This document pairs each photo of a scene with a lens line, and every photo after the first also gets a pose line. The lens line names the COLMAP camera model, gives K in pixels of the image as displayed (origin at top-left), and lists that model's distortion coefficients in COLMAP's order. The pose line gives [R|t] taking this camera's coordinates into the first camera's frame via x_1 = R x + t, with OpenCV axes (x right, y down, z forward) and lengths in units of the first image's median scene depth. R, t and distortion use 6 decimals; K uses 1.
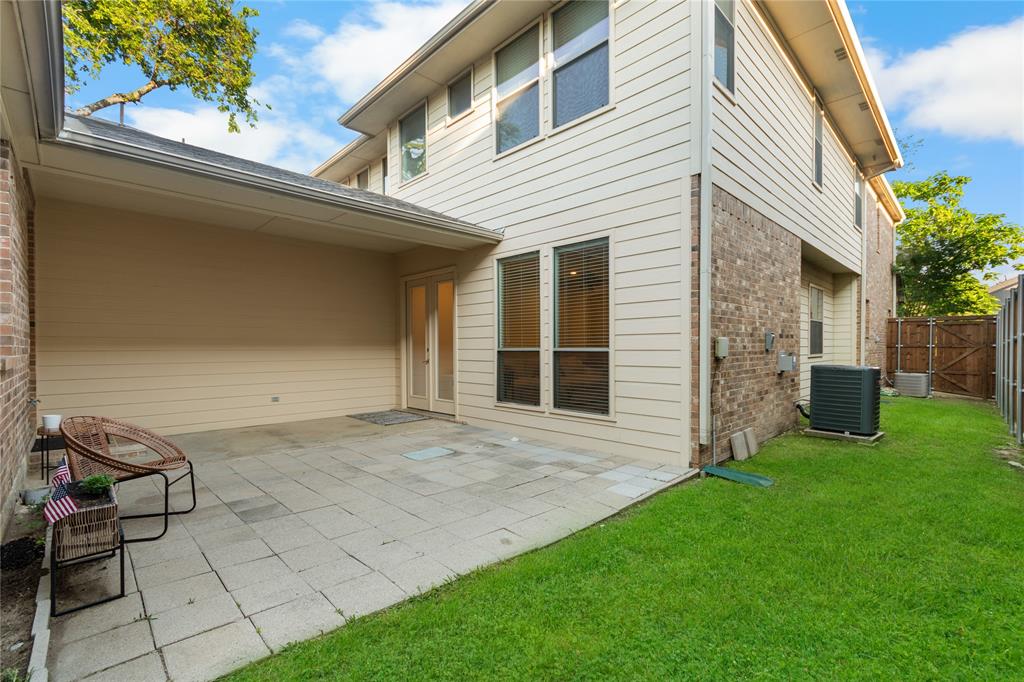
lens RADIAL K [[448.9, 0, 513.2], [0, 448.9, 349.2], [0, 0, 1]] dist [-0.000802, -0.000286]
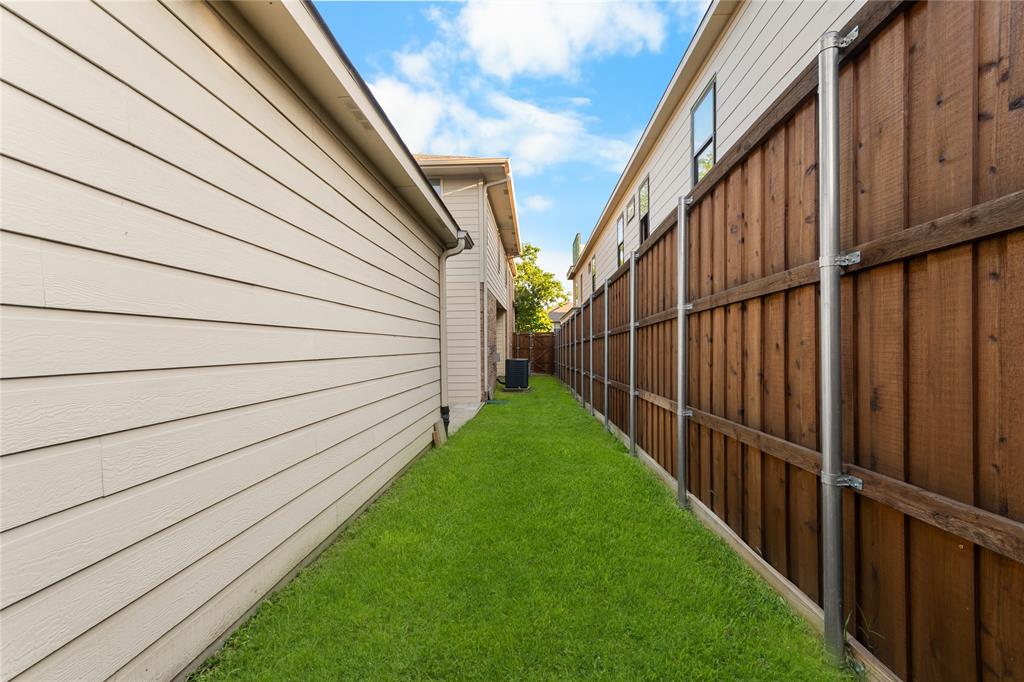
lens RADIAL K [[448.9, 0, 511.5], [0, 448.9, 343.9], [0, 0, 1]] dist [-0.000802, -0.000286]
pose [[0.734181, -0.001810, 0.678951, -0.617236], [0.009209, 0.999931, -0.007293, -0.017429], [-0.678891, 0.011607, 0.734147, -0.491668]]
